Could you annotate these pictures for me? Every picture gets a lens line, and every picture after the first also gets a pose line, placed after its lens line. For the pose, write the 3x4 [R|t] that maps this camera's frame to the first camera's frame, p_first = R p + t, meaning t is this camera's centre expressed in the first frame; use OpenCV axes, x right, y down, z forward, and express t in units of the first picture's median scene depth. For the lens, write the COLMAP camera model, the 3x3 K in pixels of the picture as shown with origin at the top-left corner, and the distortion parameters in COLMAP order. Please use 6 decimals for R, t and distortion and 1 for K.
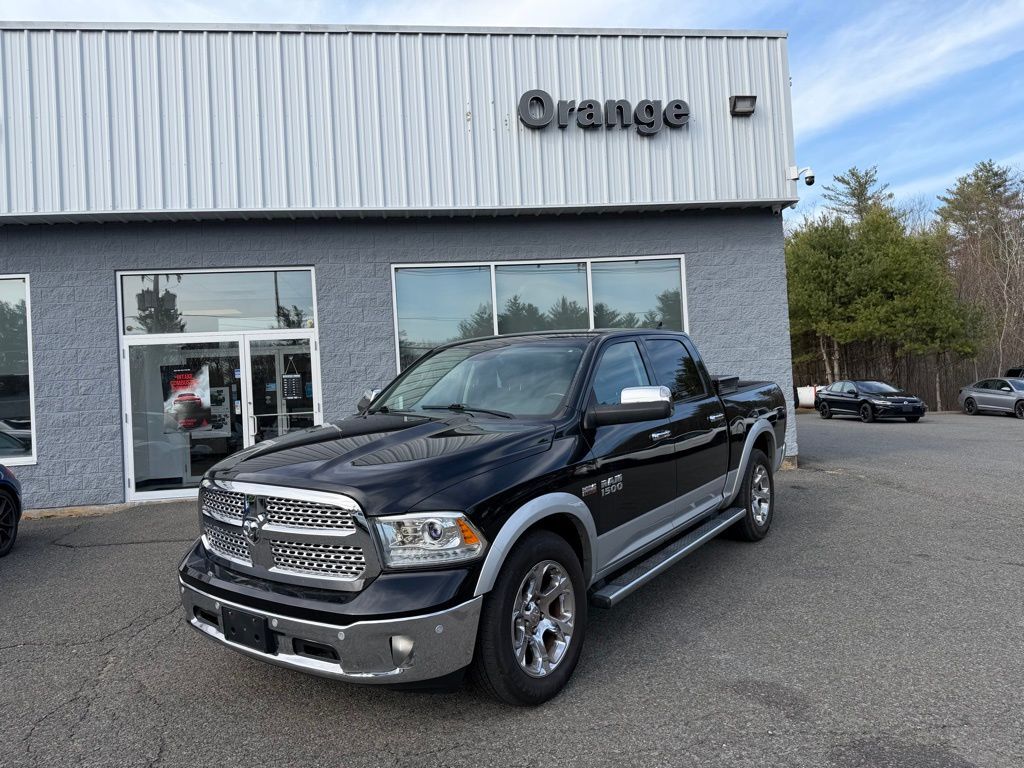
lens RADIAL K [[712.5, 0, 508.8], [0, 712.5, 382.4], [0, 0, 1]] dist [0.002173, -0.000757]
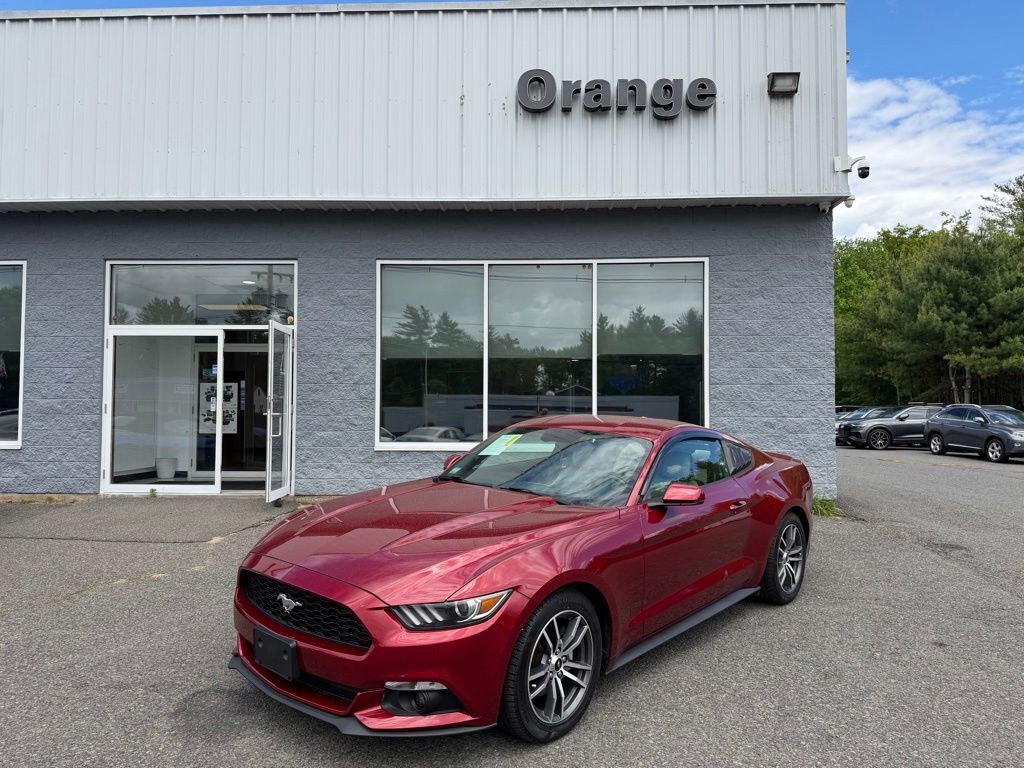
lens RADIAL K [[715.9, 0, 512.0], [0, 715.9, 384.0], [0, 0, 1]] dist [0.000212, -0.005752]
pose [[0.984102, 0.052827, -0.169566, 0.177630], [-0.054613, 0.998490, -0.005887, -0.008503], [0.168999, 0.015054, 0.985501, 0.112264]]
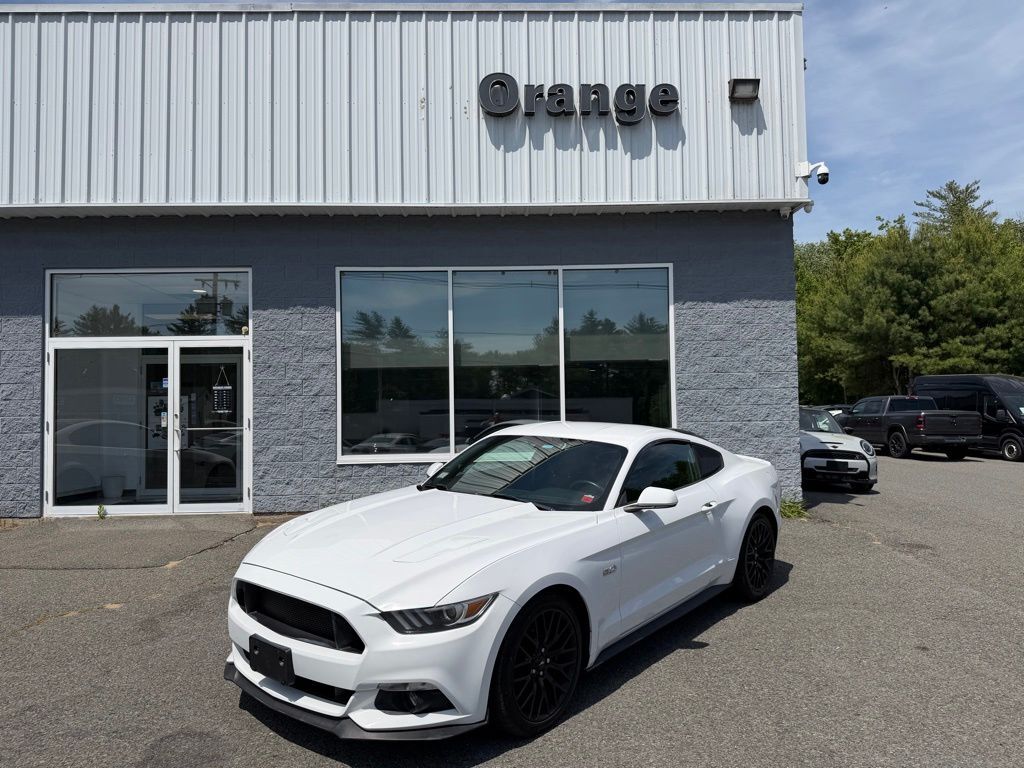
lens RADIAL K [[717.5, 0, 513.7], [0, 717.5, 385.6], [0, 0, 1]] dist [-0.003093, -0.003933]
pose [[0.994060, 0.035568, -0.102858, 0.158324], [-0.037145, 0.999219, -0.013456, -0.012612], [0.102299, 0.017197, 0.994605, 0.124579]]
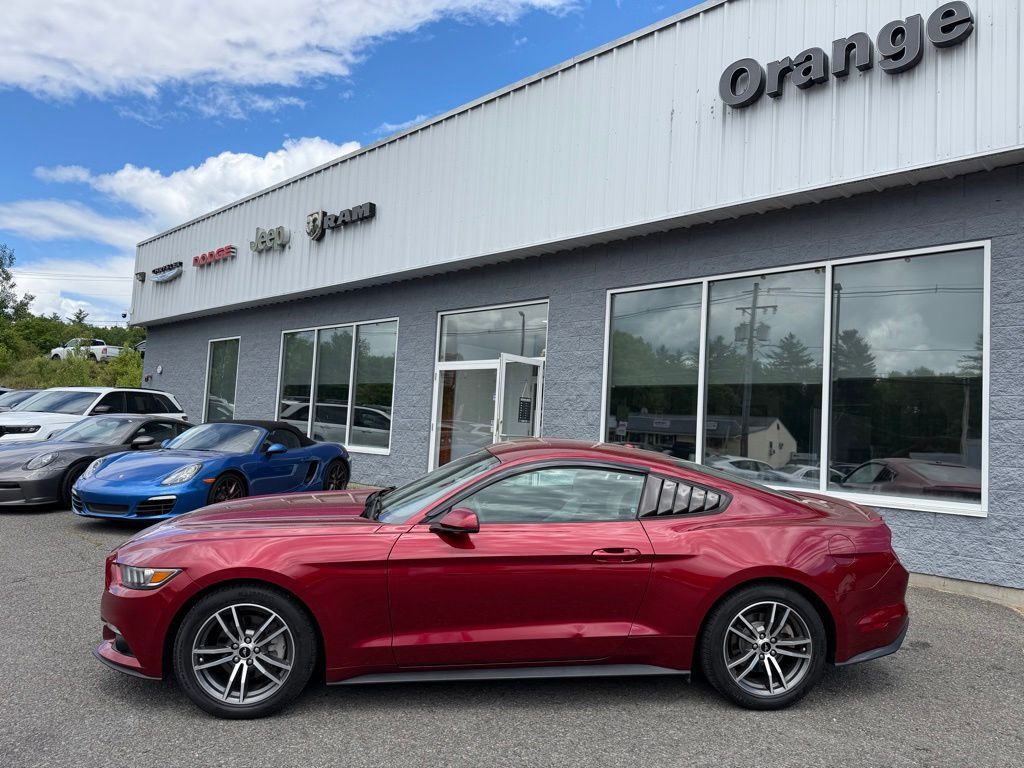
lens RADIAL K [[717.5, 0, 513.7], [0, 717.5, 385.6], [0, 0, 1]] dist [-0.003093, -0.003933]
pose [[0.613150, 0.035494, -0.789169, 0.518531], [-0.065793, 0.997814, -0.006240, -0.024341], [0.787222, 0.055747, 0.614144, 0.321311]]
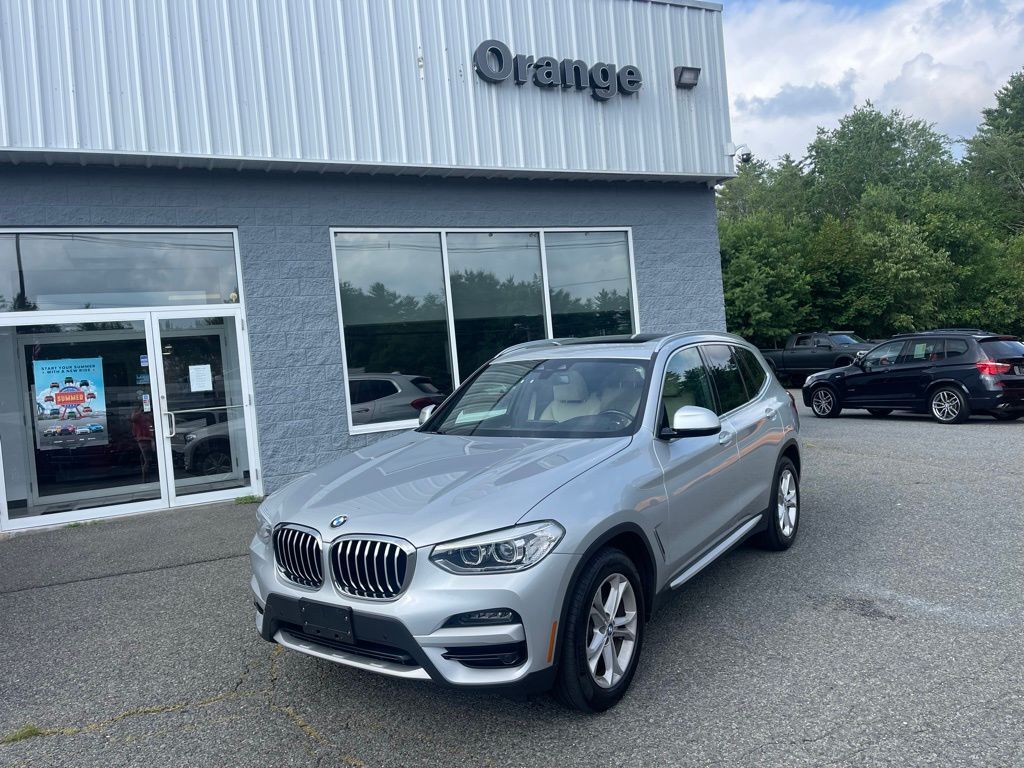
lens RADIAL K [[775.4, 0, 508.2], [0, 775.4, 382.5], [0, 0, 1]] dist [-0.046142, 0.056428]
pose [[0.952711, -0.031759, 0.302212, -0.249152], [0.028611, 0.999480, 0.014838, 0.010800], [-0.302527, -0.005490, 0.953125, 0.057509]]
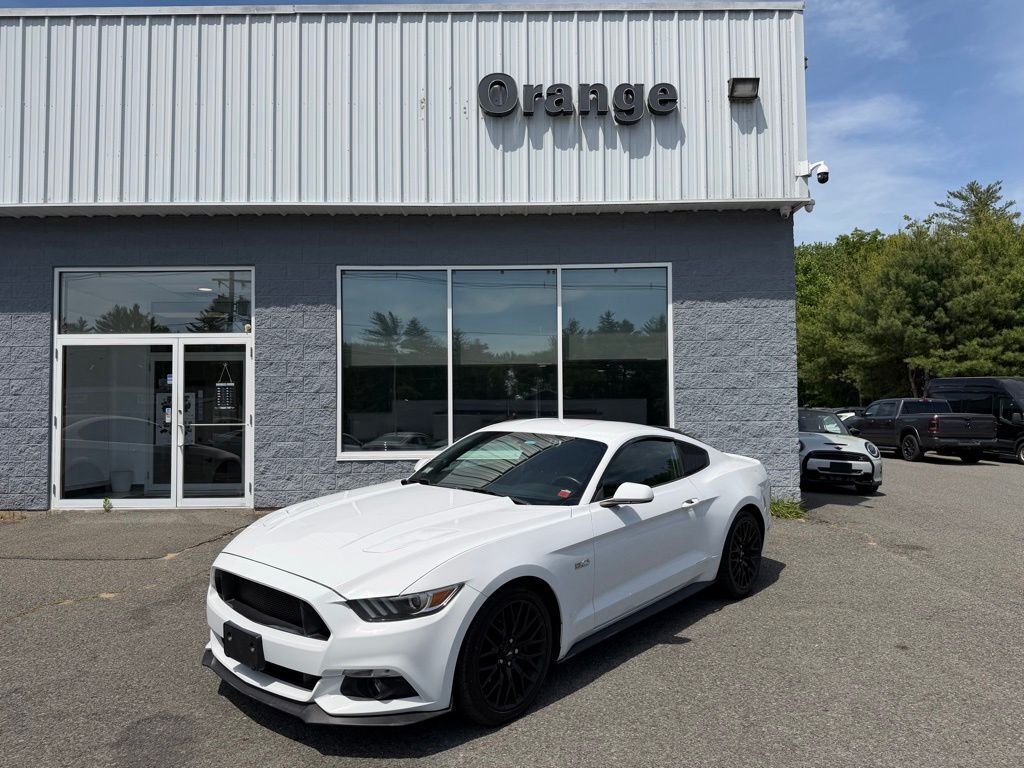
lens RADIAL K [[716.7, 0, 512.0], [0, 716.7, 386.9], [0, 0, 1]] dist [-0.000830, -0.005435]
pose [[0.990939, 0.041490, -0.127748, 0.182186], [-0.043383, 0.998986, -0.012070, -0.010155], [0.127117, 0.017503, 0.991733, 0.122402]]
